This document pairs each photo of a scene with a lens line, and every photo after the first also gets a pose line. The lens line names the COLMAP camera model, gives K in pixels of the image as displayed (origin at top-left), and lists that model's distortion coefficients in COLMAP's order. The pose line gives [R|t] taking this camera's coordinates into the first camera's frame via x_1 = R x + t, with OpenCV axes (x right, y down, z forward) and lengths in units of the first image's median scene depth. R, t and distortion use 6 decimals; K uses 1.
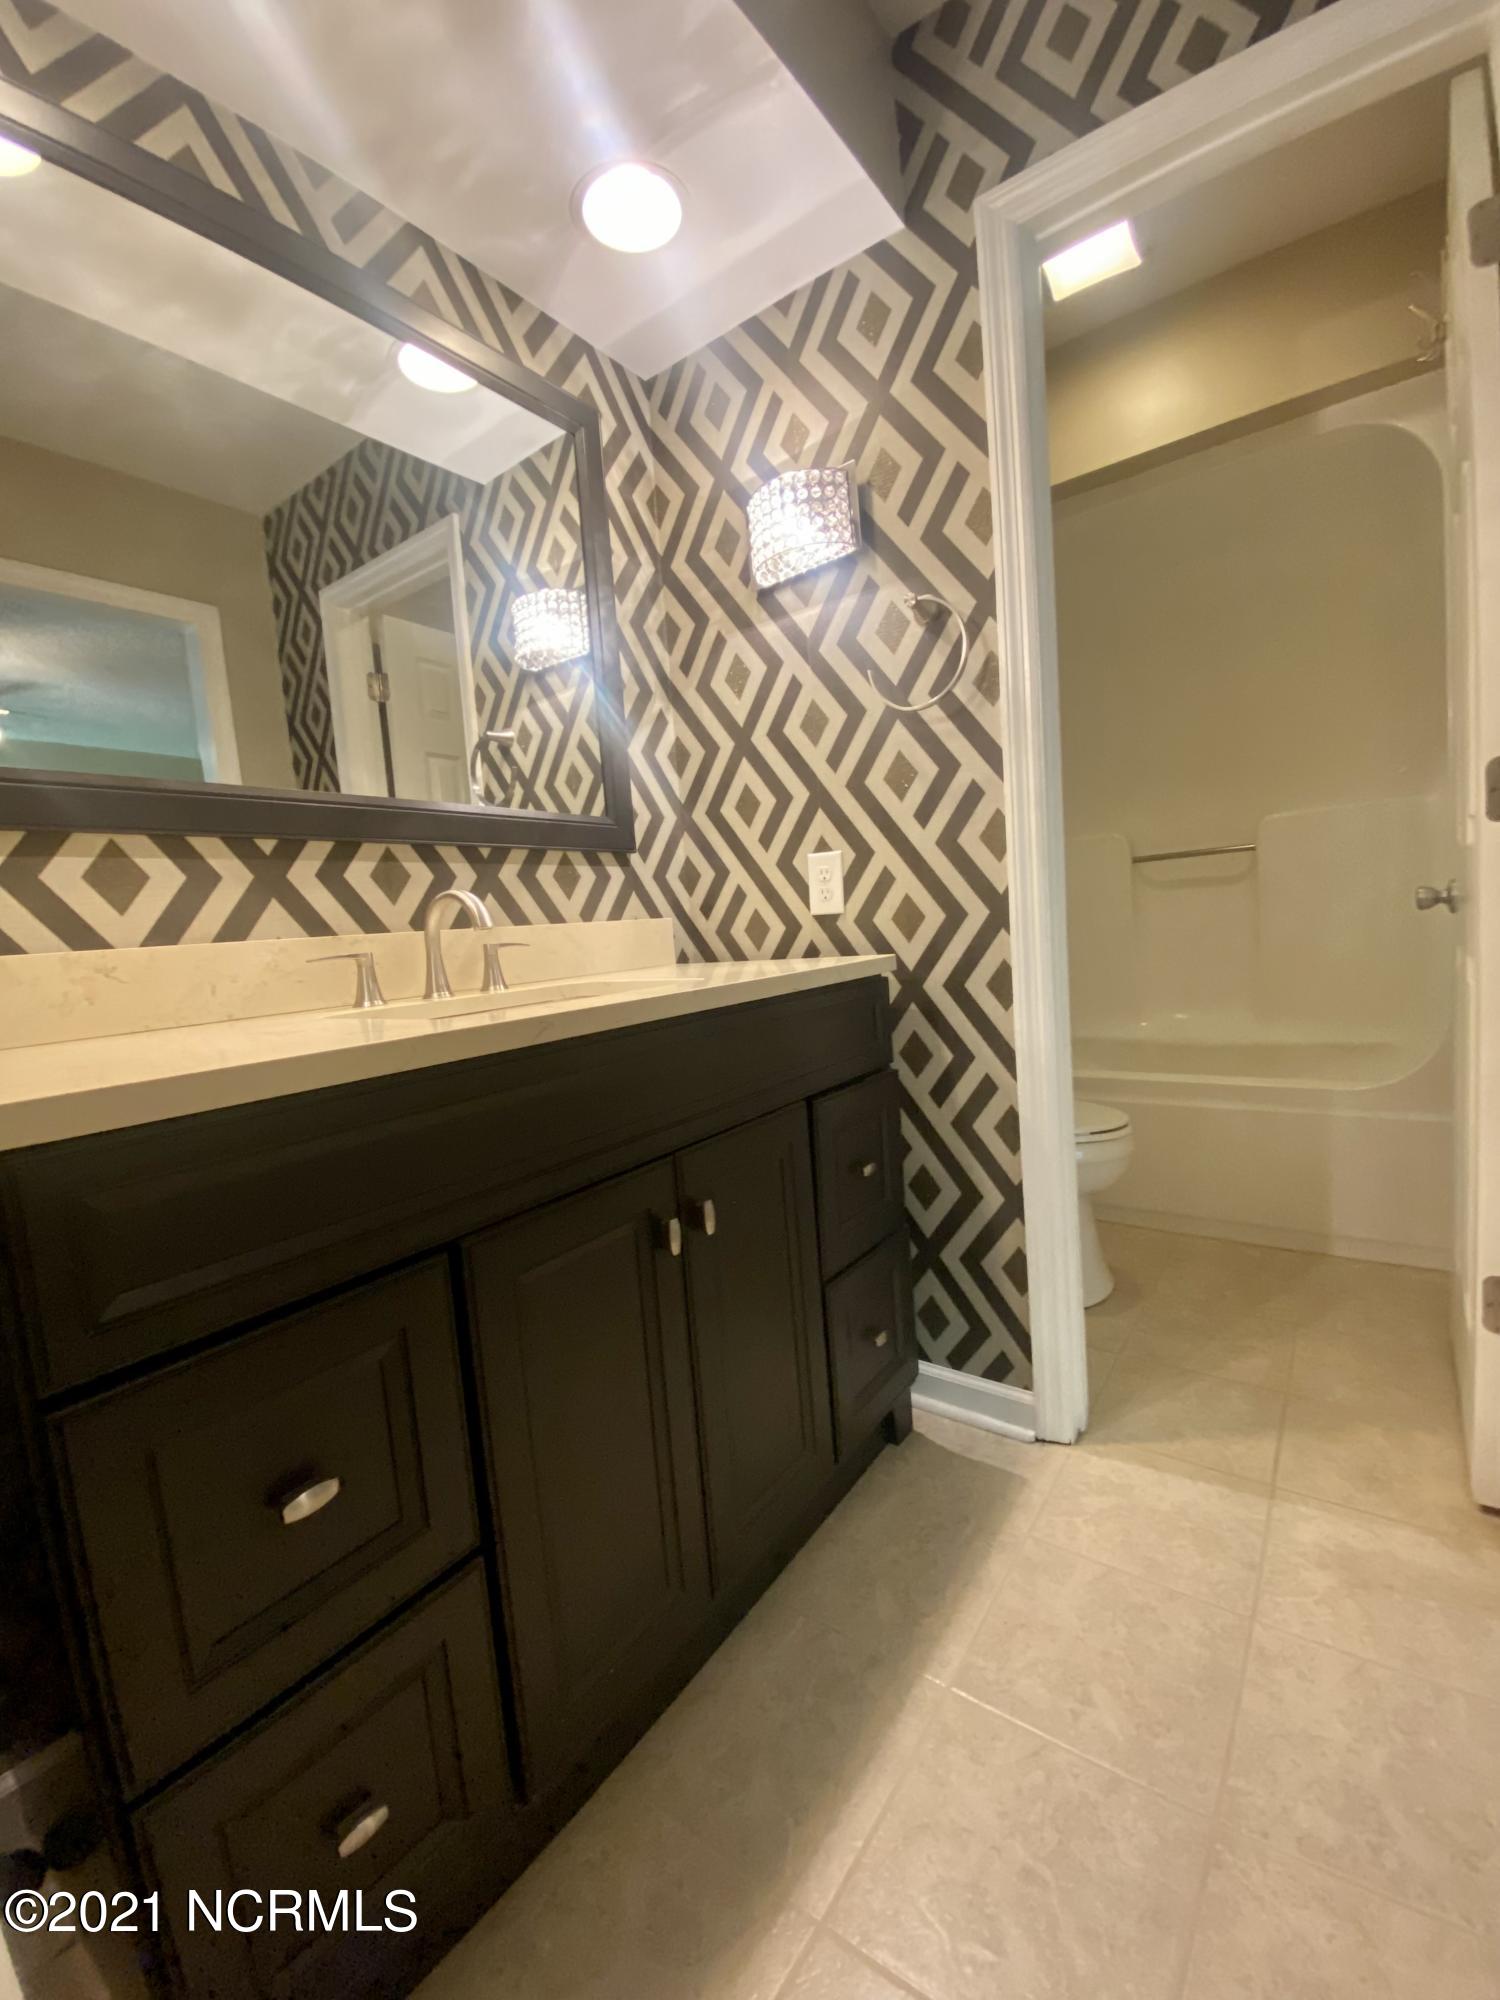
lens RADIAL K [[815.1, 0, 748.6], [0, 815.1, 1010.1], [0, 0, 1]] dist [0.033151, -0.024503]
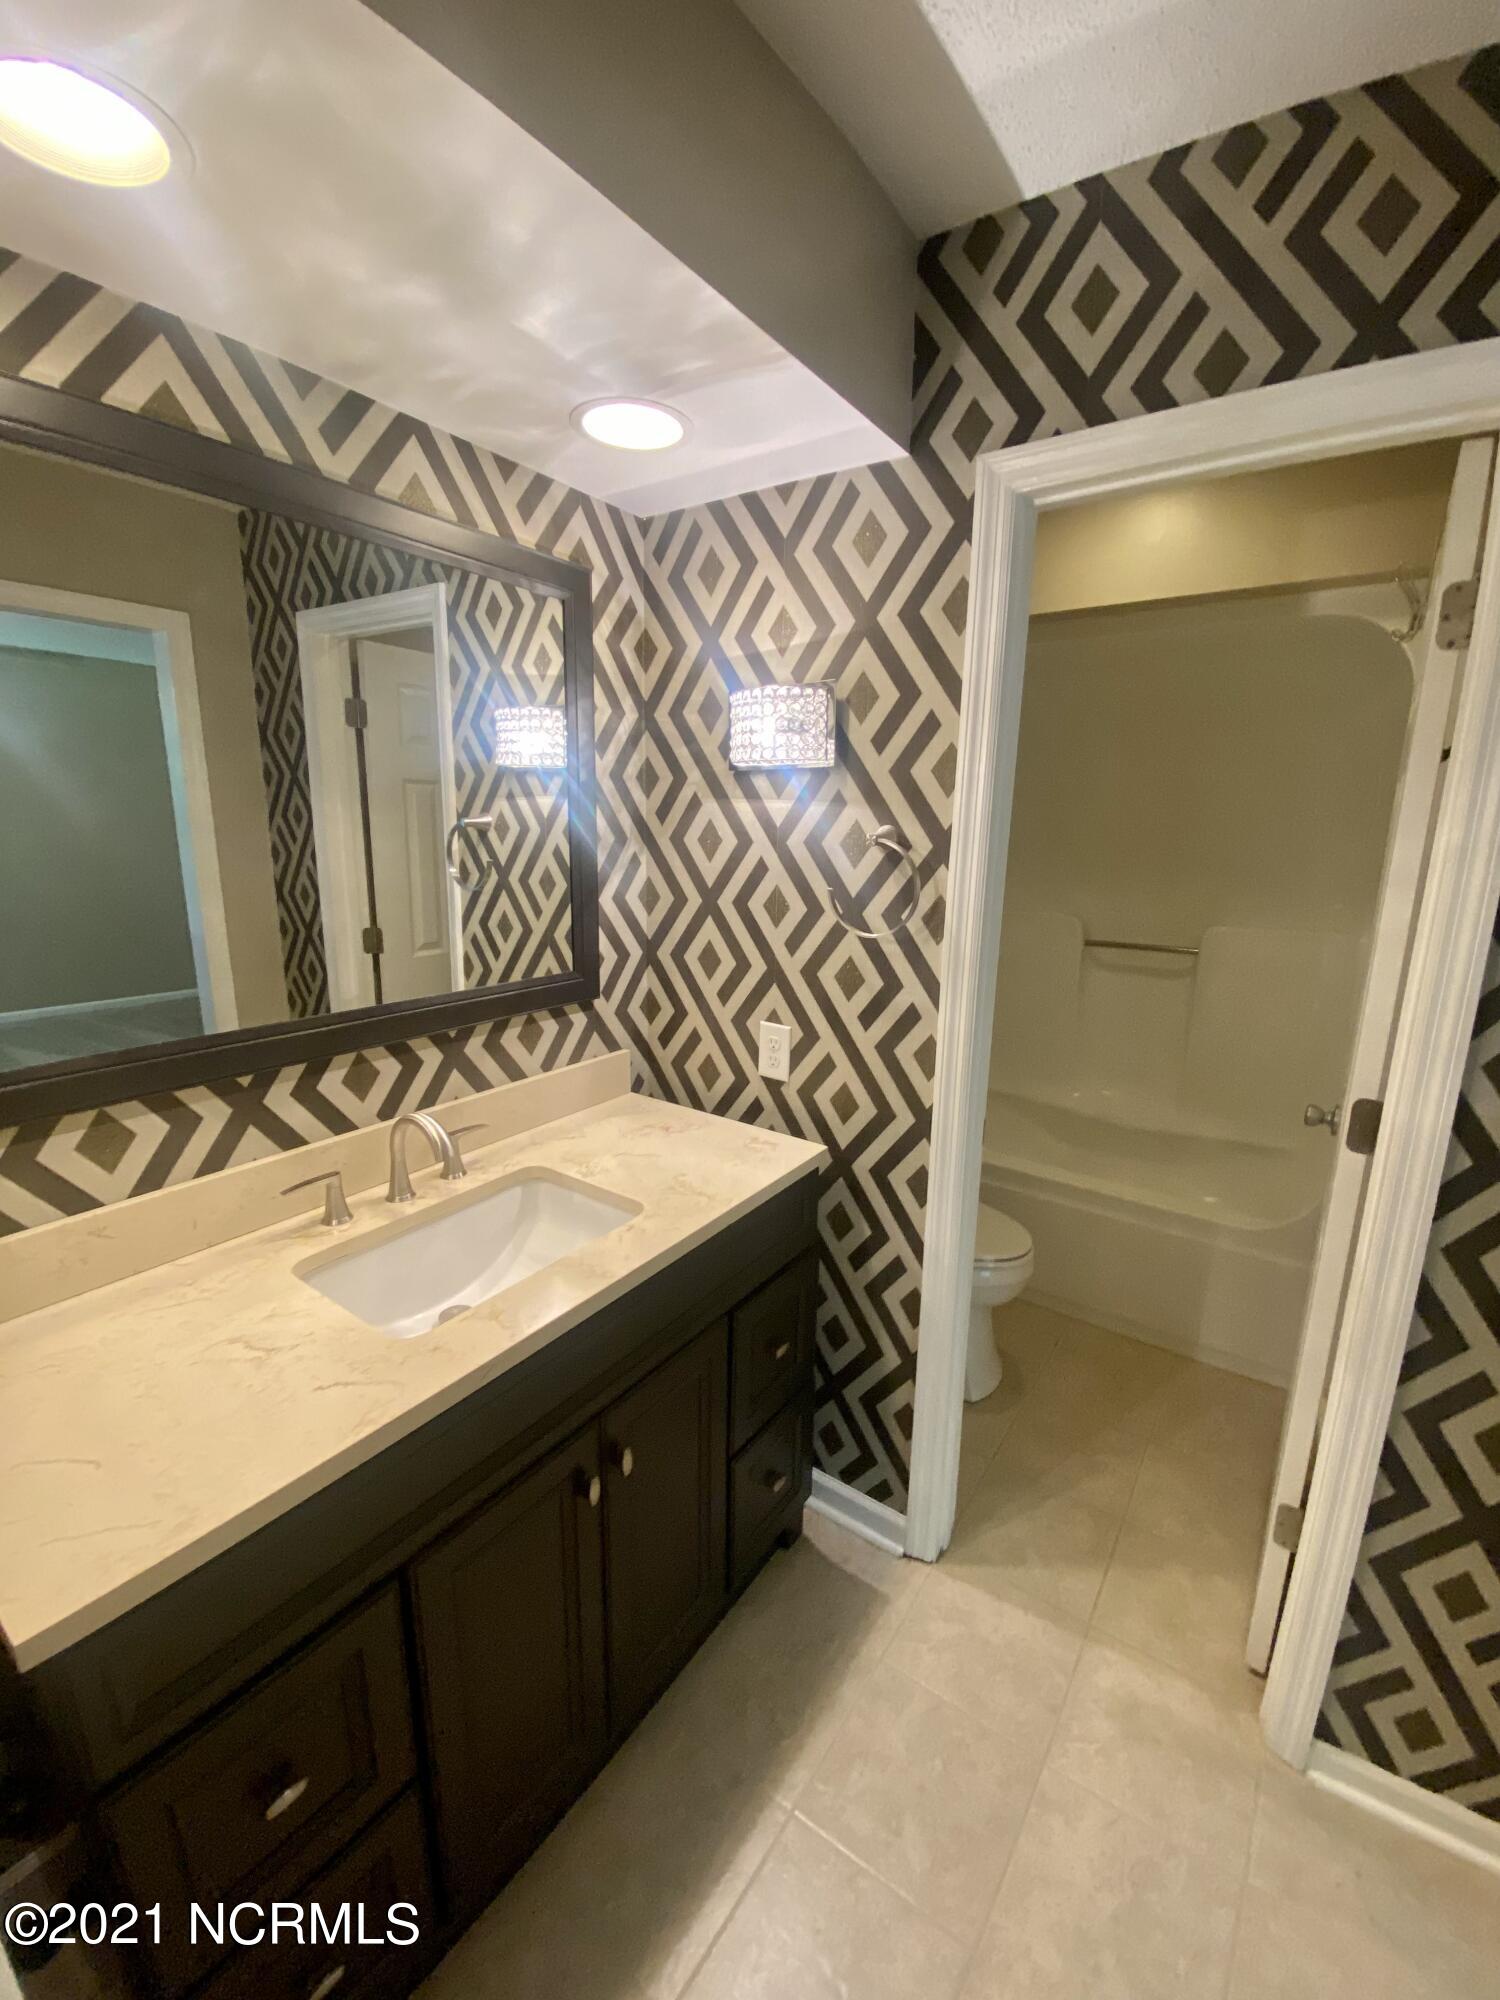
lens RADIAL K [[815.1, 0, 748.6], [0, 815.1, 1010.1], [0, 0, 1]] dist [0.033151, -0.024503]
pose [[0.995440, 0.086319, 0.040587, 0.013722], [-0.090723, 0.988199, 0.123421, -0.359875], [-0.029455, -0.126541, 0.991524, -0.056420]]
